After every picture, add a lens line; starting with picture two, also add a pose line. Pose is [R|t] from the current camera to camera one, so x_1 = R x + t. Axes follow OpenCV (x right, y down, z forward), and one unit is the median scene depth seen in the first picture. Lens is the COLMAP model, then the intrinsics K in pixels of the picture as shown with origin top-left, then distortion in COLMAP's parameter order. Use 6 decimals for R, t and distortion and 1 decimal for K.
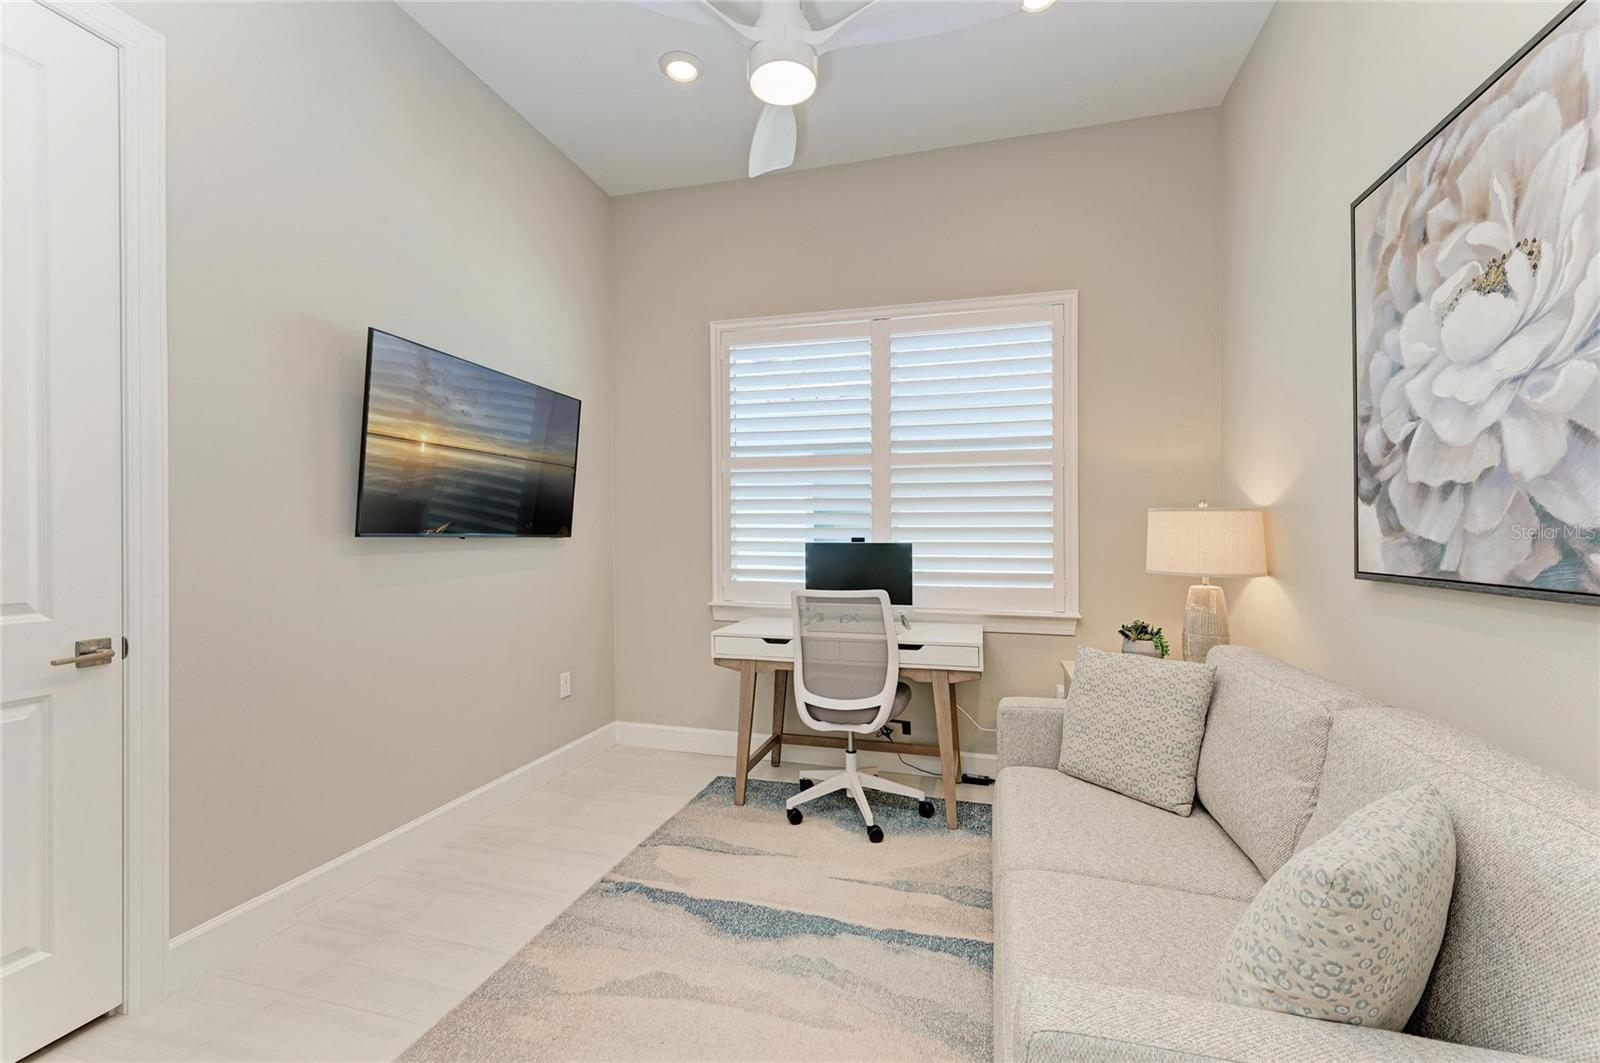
lens RADIAL K [[662.4, 0, 770.9], [0, 662.4, 515.5], [0, 0, 1]] dist [0.021972, -0.001501]
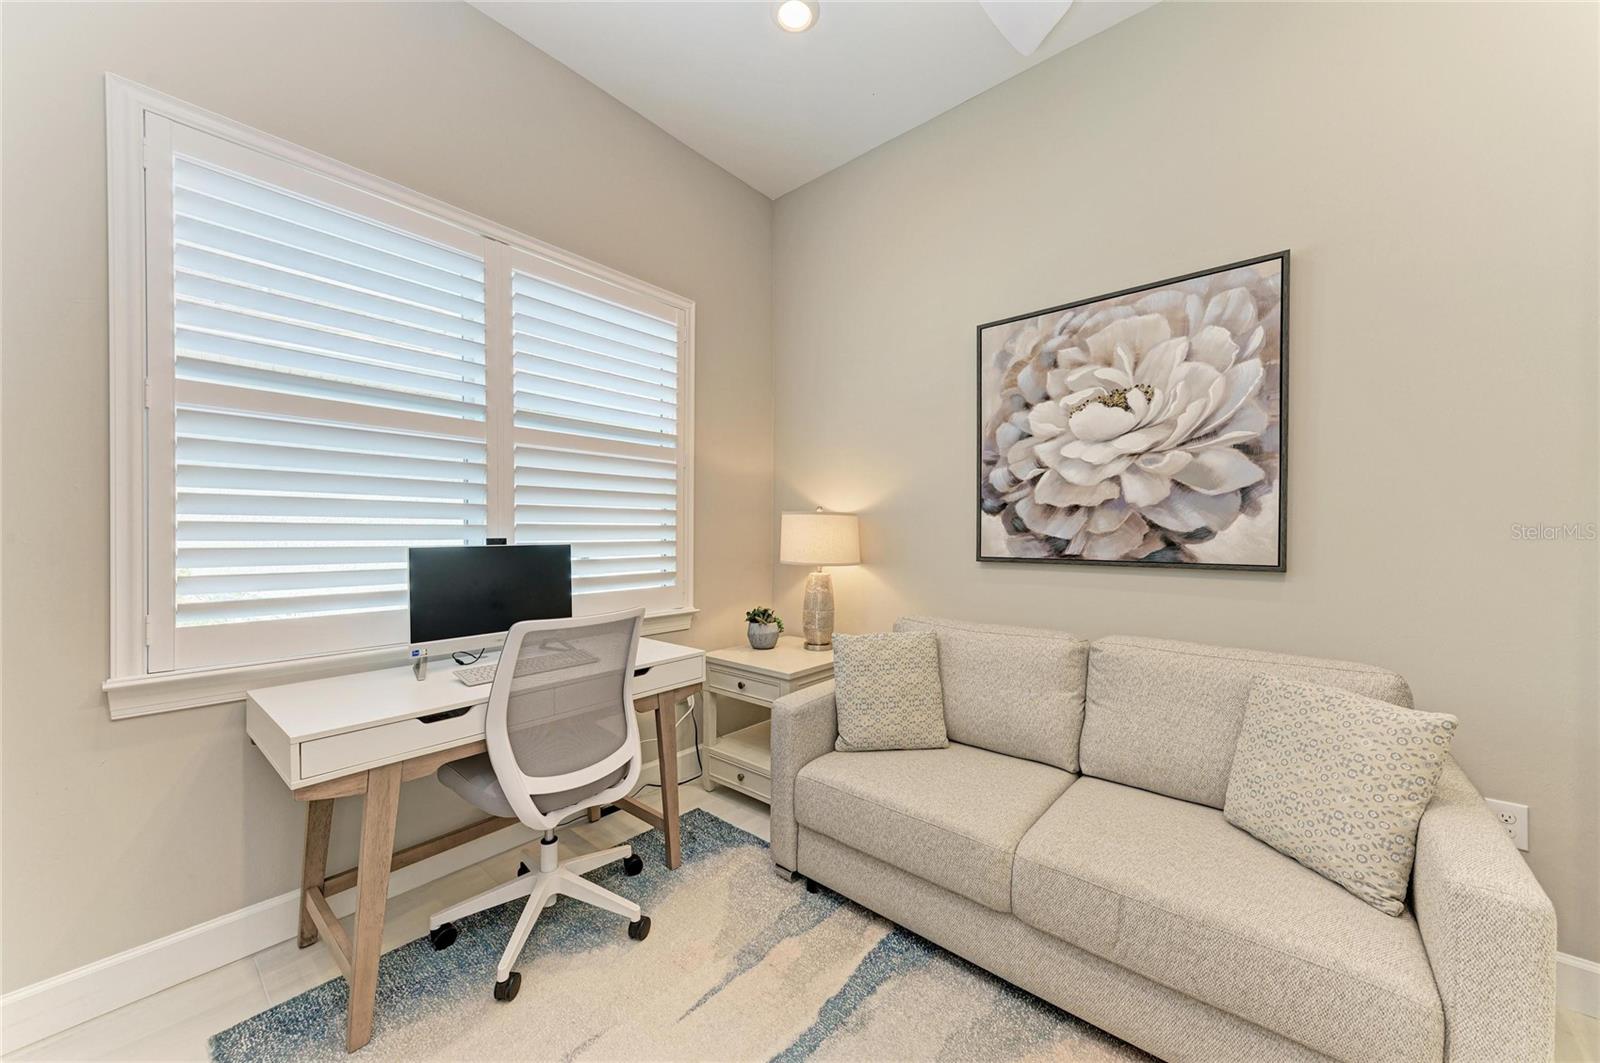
lens RADIAL K [[578.2, 0, 784.5], [0, 578.2, 530.2], [0, 0, 1]] dist [0.016502, -0.001708]
pose [[0.389797, 0.005678, 0.920883, -0.671154], [-0.028266, 0.999584, 0.005802, 0.028044], [-0.920467, -0.028291, 0.389795, 1.024163]]
